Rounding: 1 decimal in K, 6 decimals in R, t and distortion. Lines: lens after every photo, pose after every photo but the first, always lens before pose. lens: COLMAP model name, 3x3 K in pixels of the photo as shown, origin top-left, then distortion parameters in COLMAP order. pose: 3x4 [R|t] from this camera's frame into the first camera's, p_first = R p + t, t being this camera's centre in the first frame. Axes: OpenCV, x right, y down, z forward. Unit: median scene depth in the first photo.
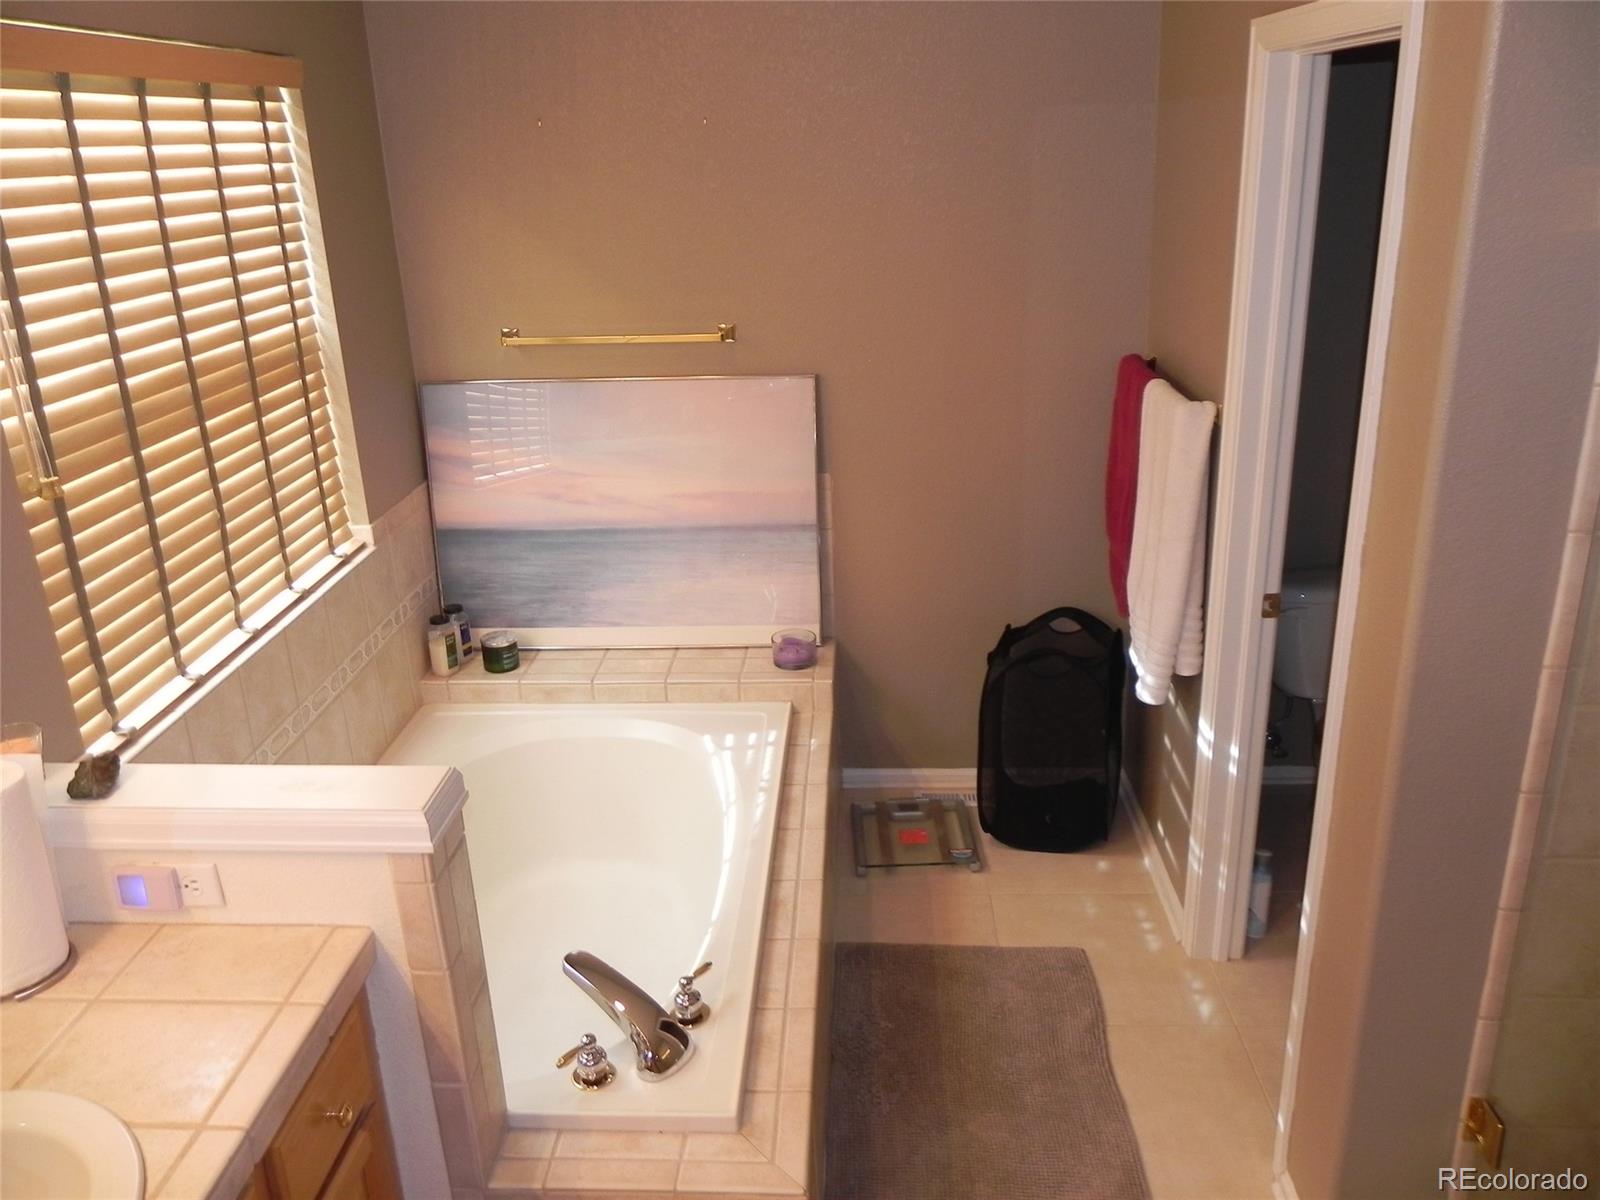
lens RADIAL K [[1206.4, 0, 811.7], [0, 1206.4, 561.1], [0, 0, 1]] dist [0.000842, -0.008835]
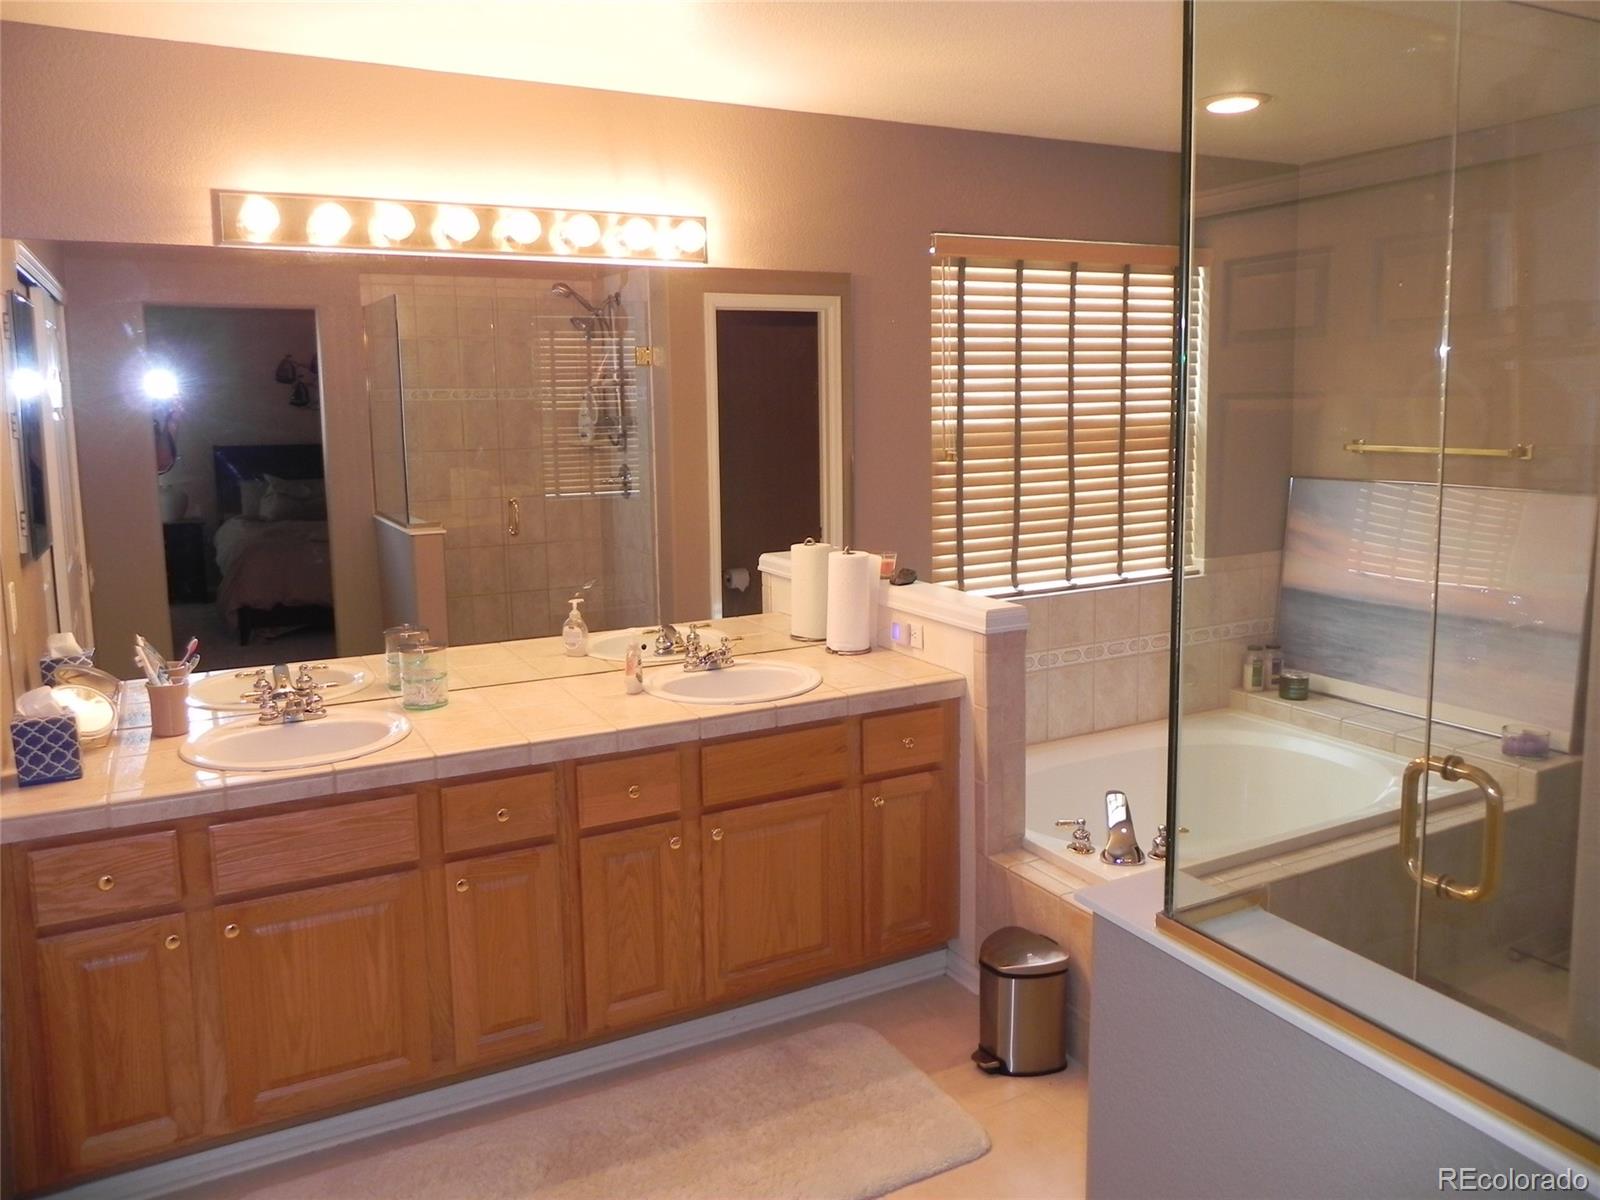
lens RADIAL K [[1206.4, 0, 799.6], [0, 1206.4, 595.7], [0, 0, 1]] dist [0.000842, -0.008835]
pose [[0.501187, 0.156440, -0.851081, 0.797111], [-0.280123, 0.959895, 0.011482, 0.167604], [0.818745, 0.232653, 0.524909, -0.177153]]
